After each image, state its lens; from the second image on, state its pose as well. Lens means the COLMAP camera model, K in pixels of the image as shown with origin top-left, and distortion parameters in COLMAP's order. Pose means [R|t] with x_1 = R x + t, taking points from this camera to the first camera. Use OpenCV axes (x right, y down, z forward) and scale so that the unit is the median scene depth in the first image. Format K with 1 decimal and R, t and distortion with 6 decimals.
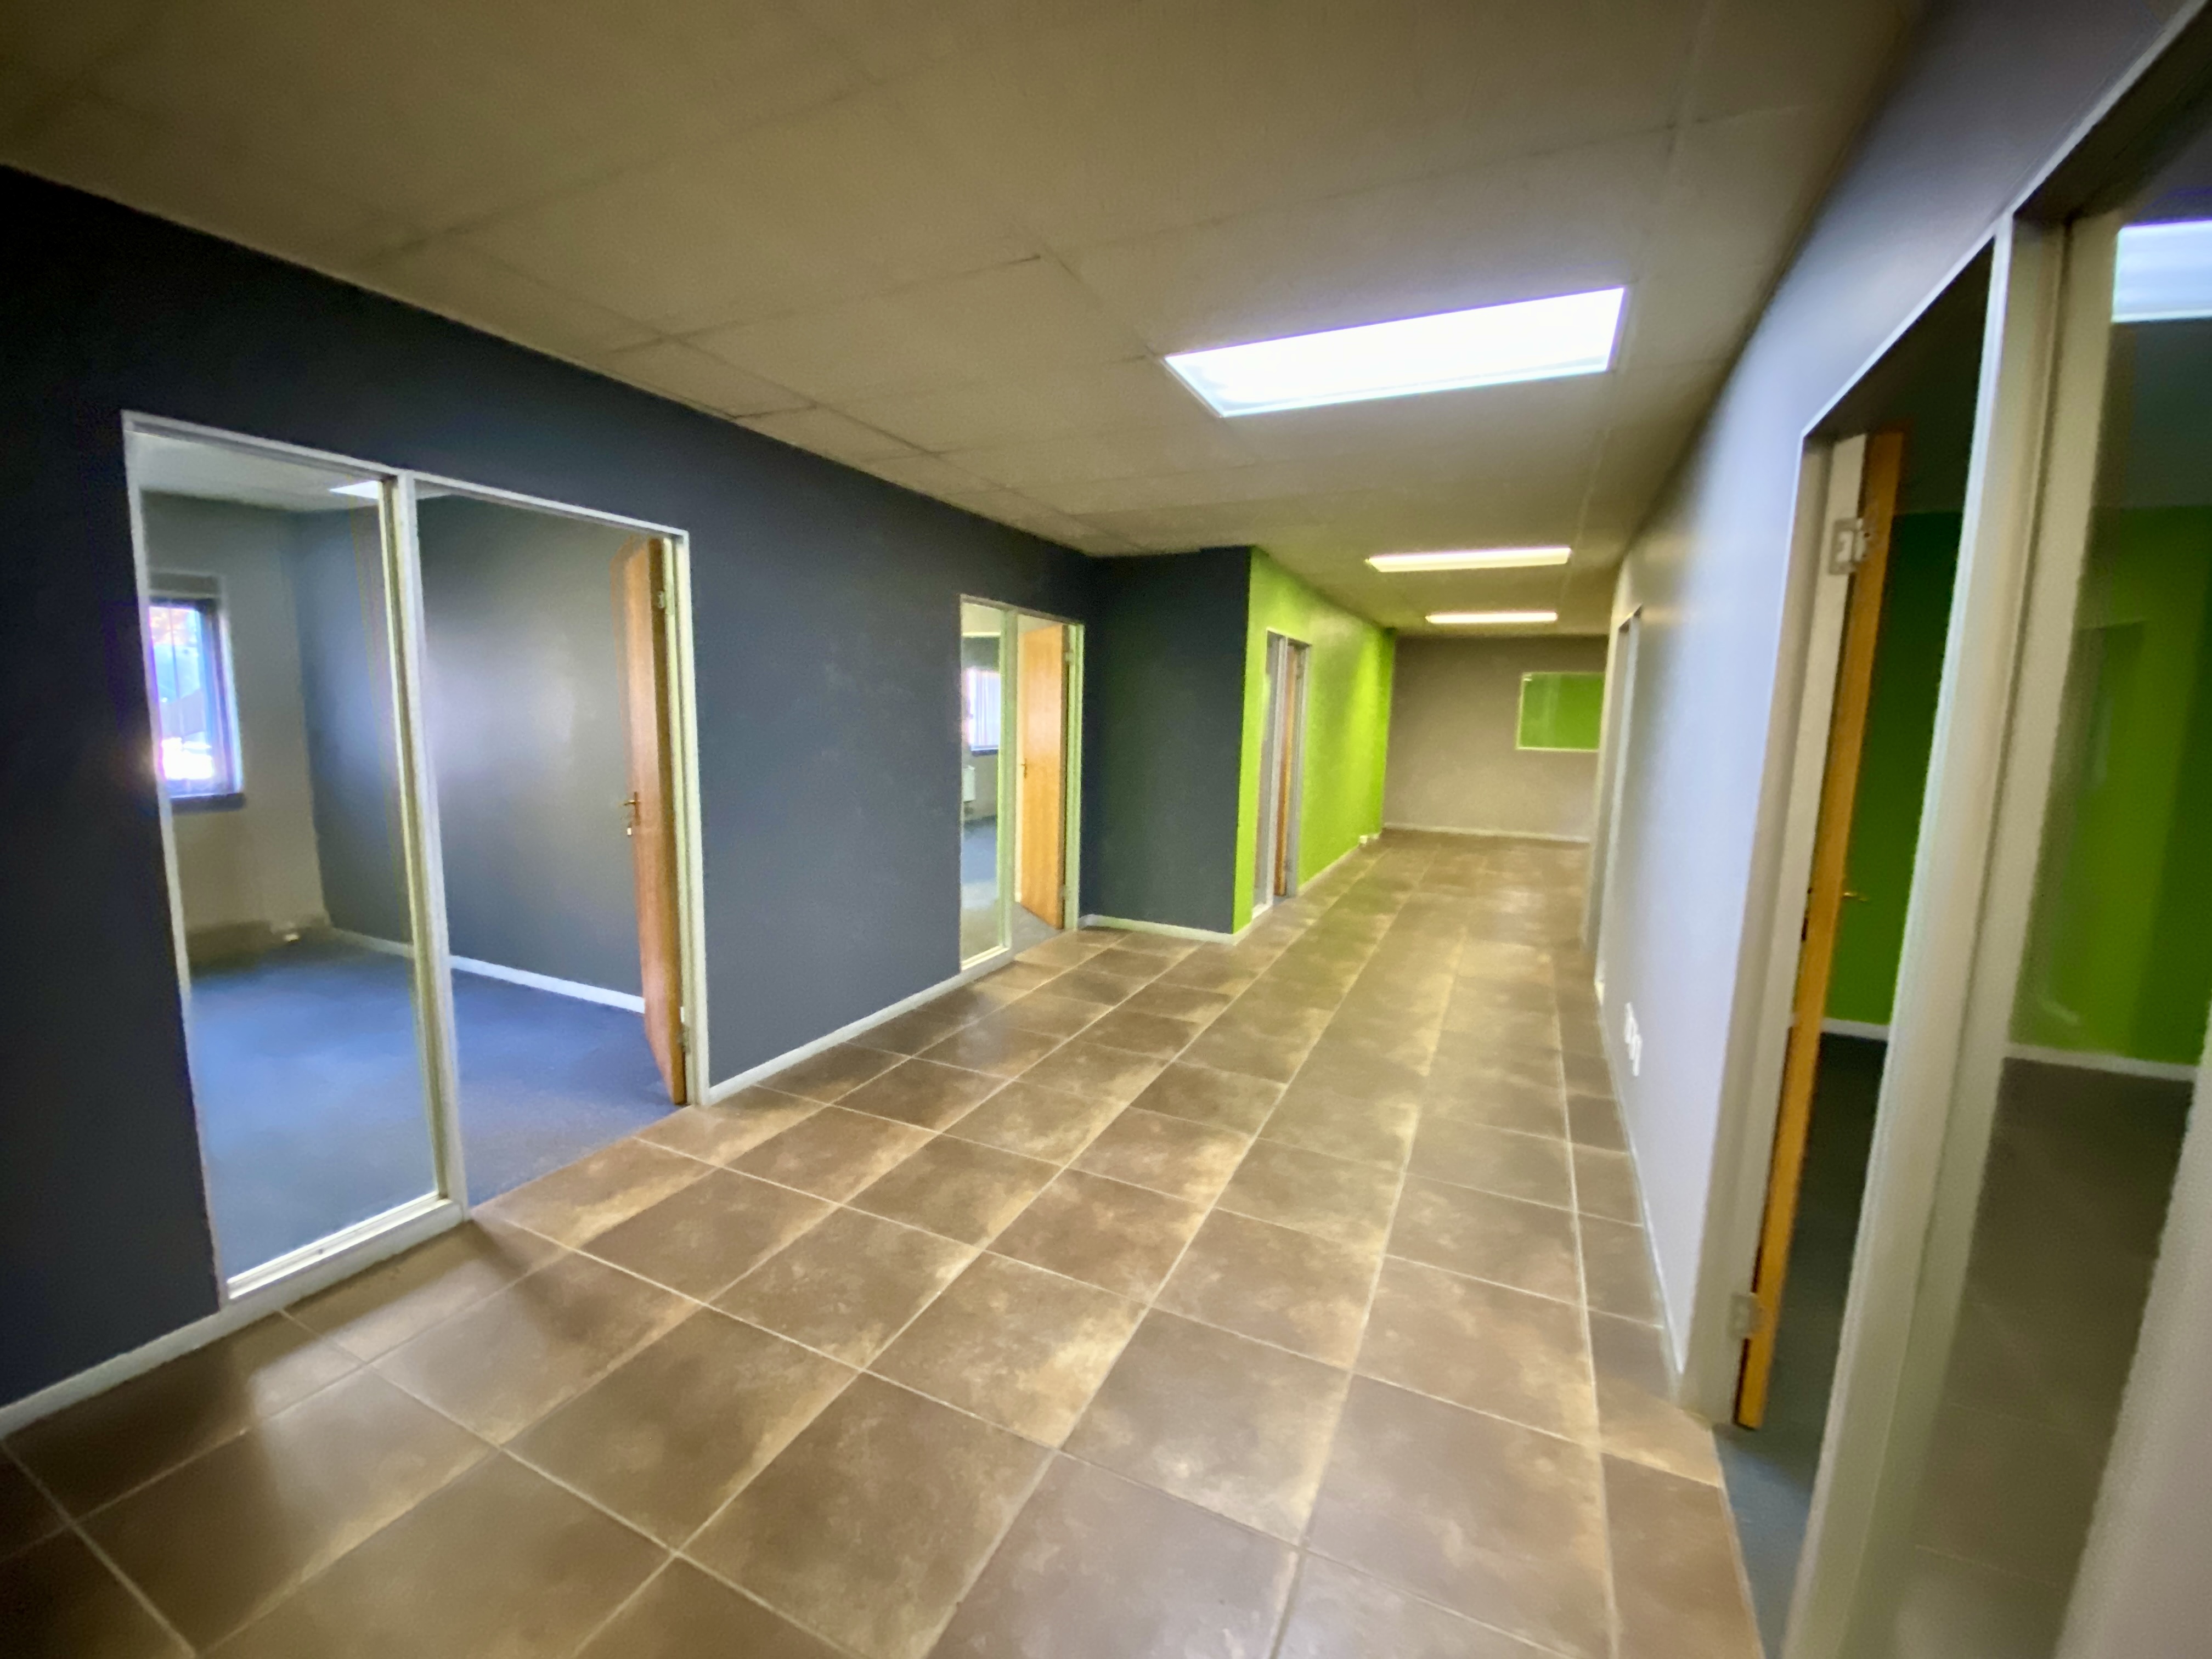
lens RADIAL K [[879.3, 0, 1093.4], [0, 879.3, 835.6], [0, 0, 1]] dist [-0.002244, -0.010198]
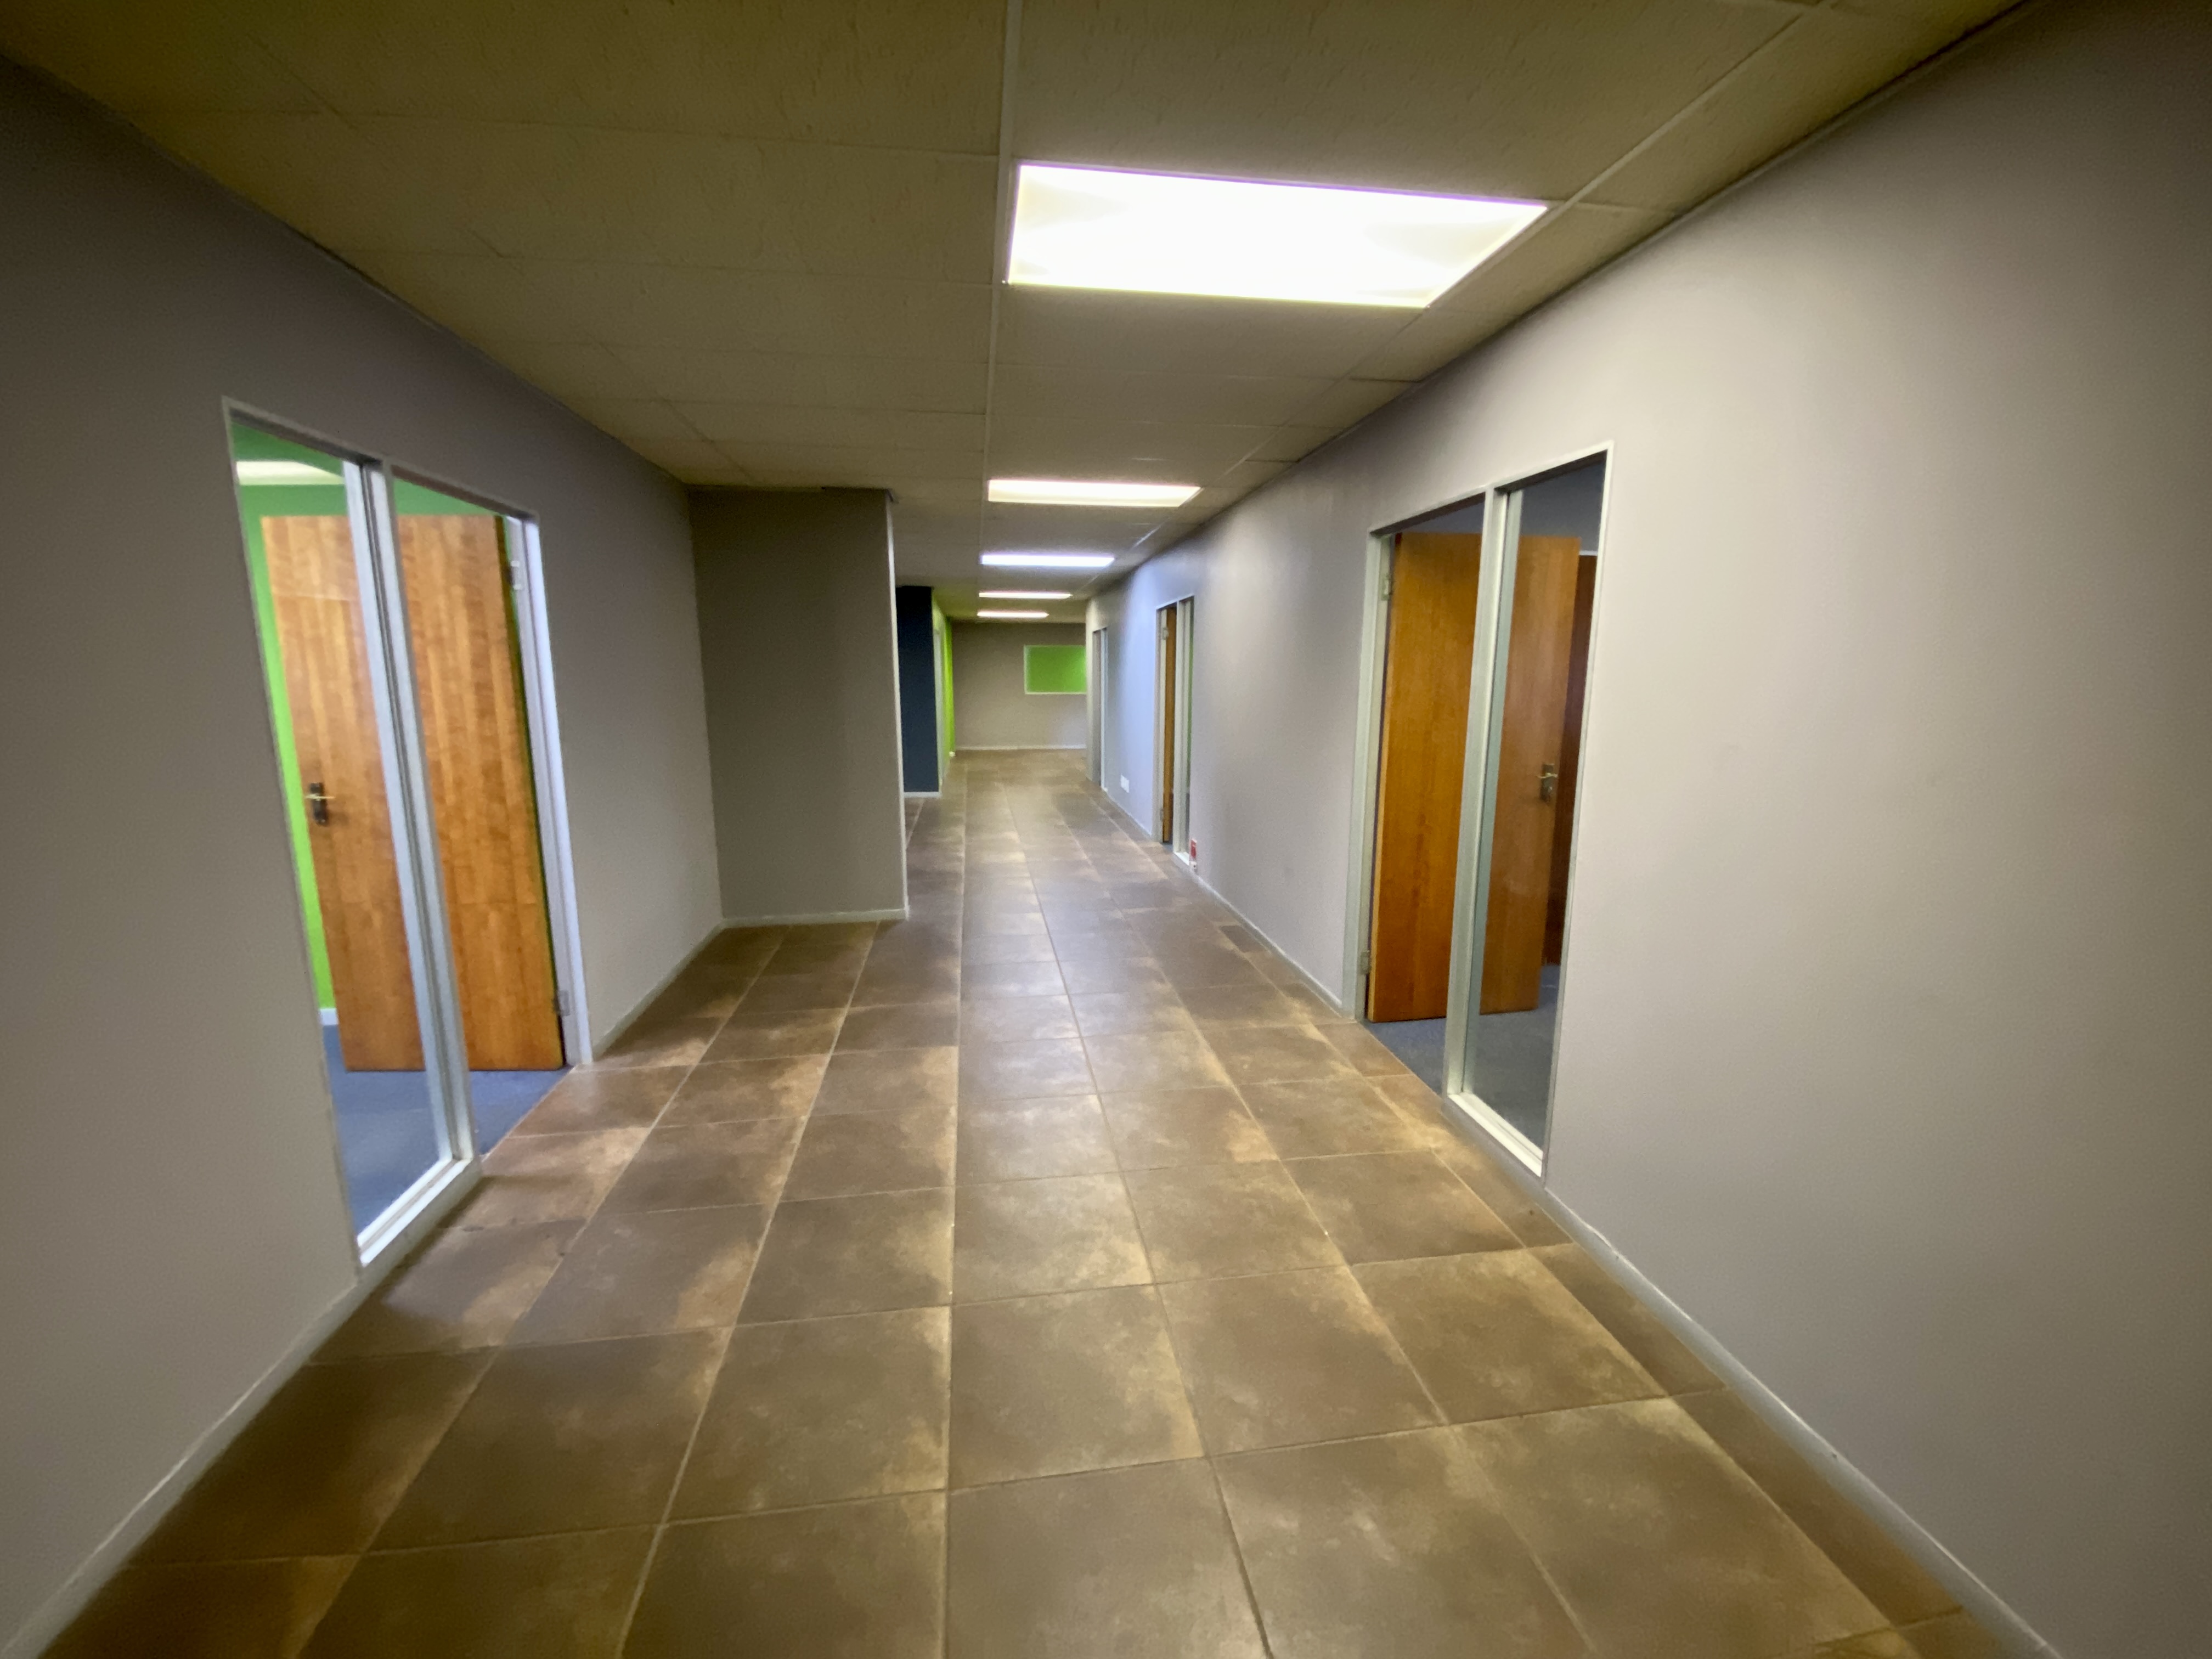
lens RADIAL K [[879.3, 0, 1103.6], [0, 879.3, 833.2], [0, 0, 1]] dist [-0.002244, -0.010198]
pose [[0.824005, -0.112573, 0.555287, -0.441549], [0.087652, 0.993592, 0.071363, 0.070669], [-0.559762, -0.010131, 0.828592, -0.559655]]
